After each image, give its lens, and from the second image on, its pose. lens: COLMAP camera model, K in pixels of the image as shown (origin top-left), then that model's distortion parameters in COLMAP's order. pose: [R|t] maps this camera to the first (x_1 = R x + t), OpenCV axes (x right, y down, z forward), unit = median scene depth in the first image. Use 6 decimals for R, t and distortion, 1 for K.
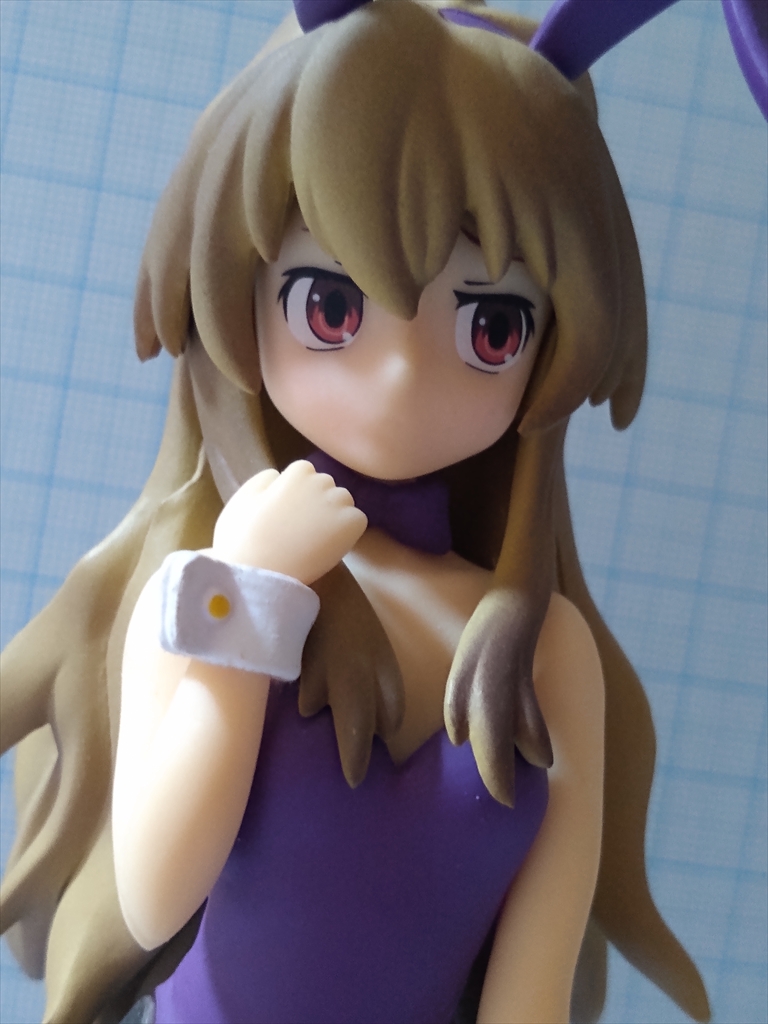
lens RADIAL K [[1708.2, 0, 384.0], [0, 1708.2, 512.0], [0, 0, 1]] dist [0.195503, -1.173296]
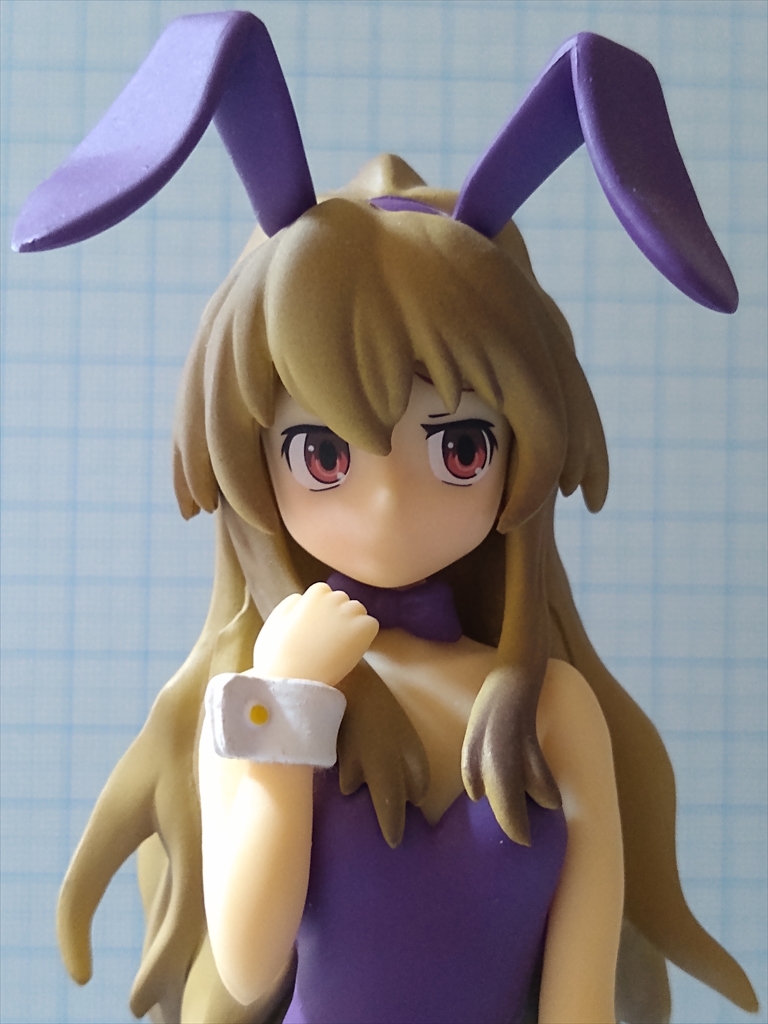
lens RADIAL K [[1708.2, 0, 384.0], [0, 1708.2, 512.0], [0, 0, 1]] dist [0.195503, -1.173296]
pose [[0.983125, -0.157767, -0.092598, 0.117488], [0.152838, 0.986539, -0.058151, -0.002523], [0.100526, 0.043017, 0.994004, -0.197709]]
